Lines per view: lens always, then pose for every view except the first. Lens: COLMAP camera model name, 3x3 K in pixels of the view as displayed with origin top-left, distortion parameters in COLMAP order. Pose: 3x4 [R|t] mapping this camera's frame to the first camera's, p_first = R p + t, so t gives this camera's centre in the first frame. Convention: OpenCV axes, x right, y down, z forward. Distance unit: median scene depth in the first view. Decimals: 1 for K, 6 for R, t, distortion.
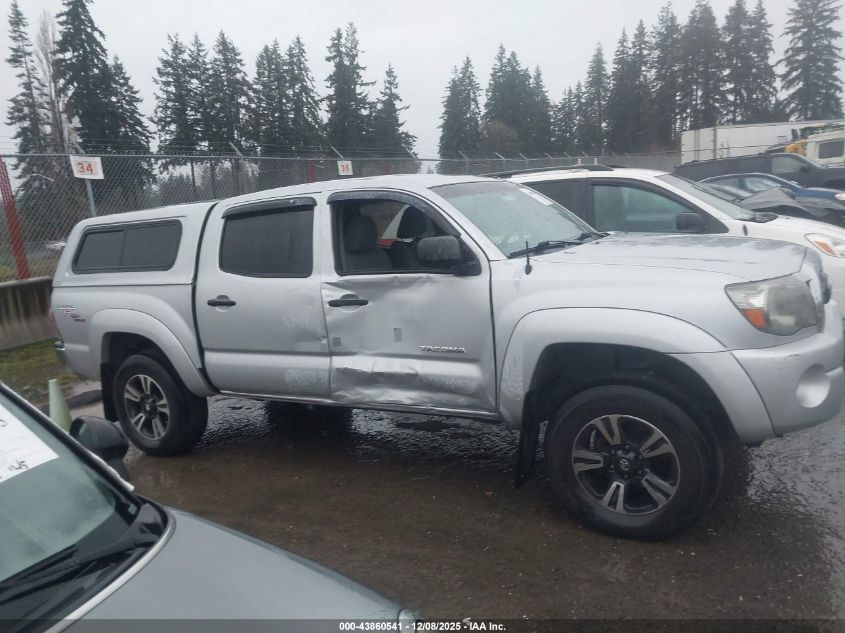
lens RADIAL K [[683.7, 0, 422.5], [0, 683.7, 316.5], [0, 0, 1]] dist [-0.007823, -0.005756]
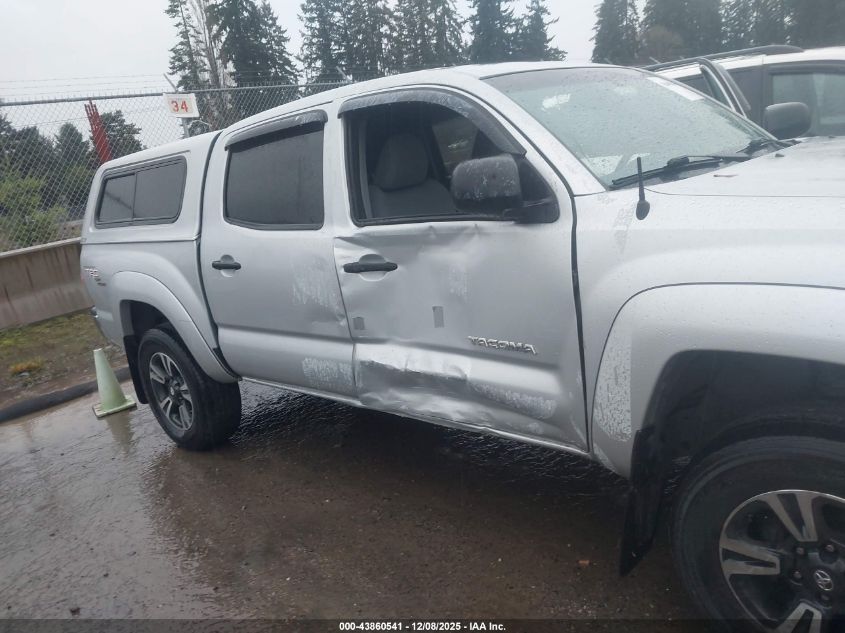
lens RADIAL K [[683.7, 0, 422.5], [0, 683.7, 316.5], [0, 0, 1]] dist [-0.007823, -0.005756]
pose [[0.974931, -0.002818, -0.222490, 0.064291], [0.025185, 0.994891, 0.097758, -0.025609], [0.221078, -0.100911, 0.970021, 0.256191]]
